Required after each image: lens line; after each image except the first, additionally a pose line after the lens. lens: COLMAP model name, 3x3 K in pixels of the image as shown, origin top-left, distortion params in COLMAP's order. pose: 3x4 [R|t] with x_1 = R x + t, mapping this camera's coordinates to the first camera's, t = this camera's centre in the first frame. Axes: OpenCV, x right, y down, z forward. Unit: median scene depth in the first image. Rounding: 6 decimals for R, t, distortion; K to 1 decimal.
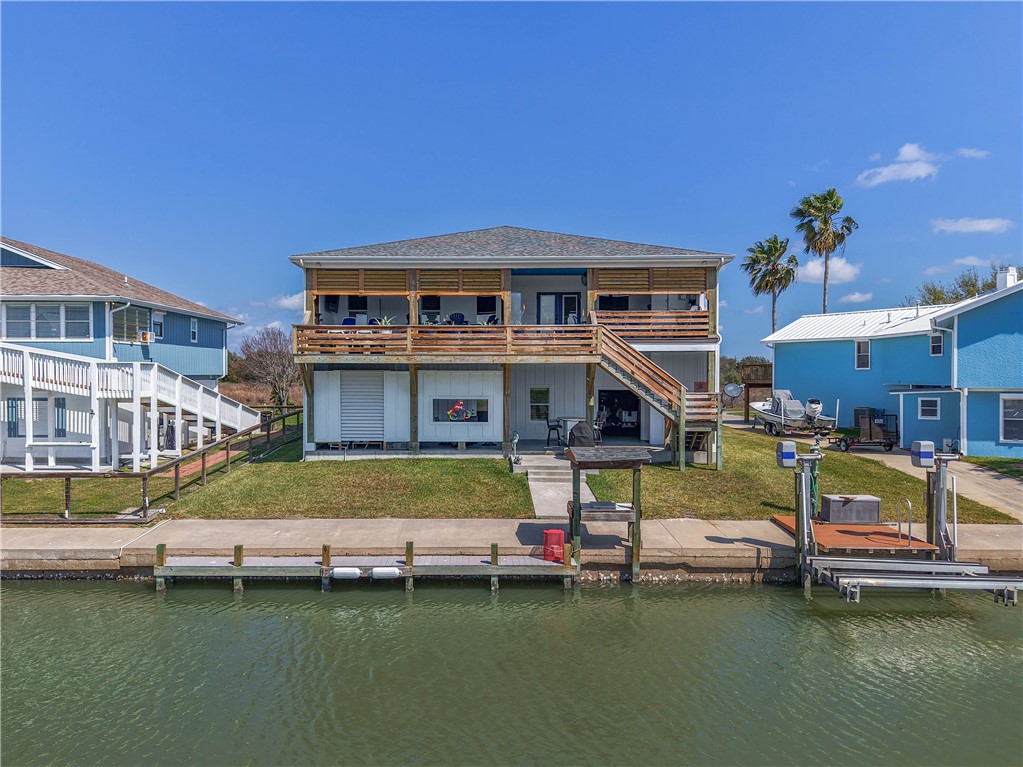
lens RADIAL K [[839.0, 0, 511.3], [0, 839.0, 381.6], [0, 0, 1]] dist [0.013849, -0.018865]
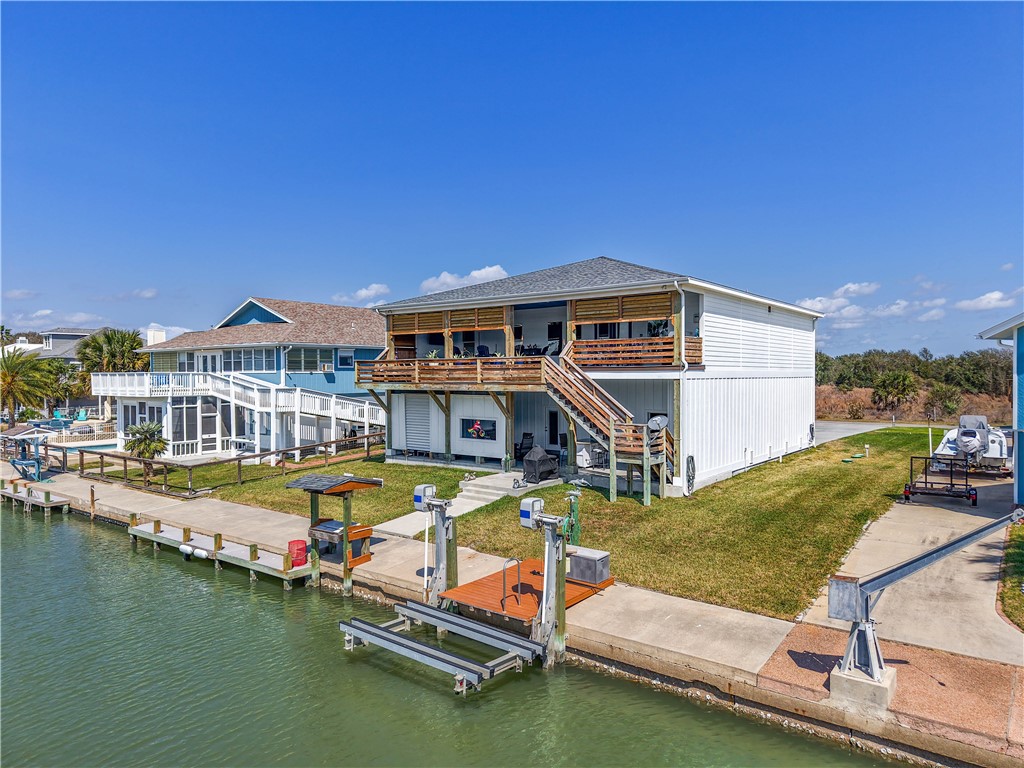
lens RADIAL K [[716.2, 0, 511.8], [0, 716.2, 385.9], [0, 0, 1]] dist [-0.002361, -0.000656]
pose [[0.785615, 0.007715, -0.618668, 0.593228], [-0.004393, 0.999967, 0.006891, -0.033314], [0.618700, -0.002696, 0.785622, 0.249167]]
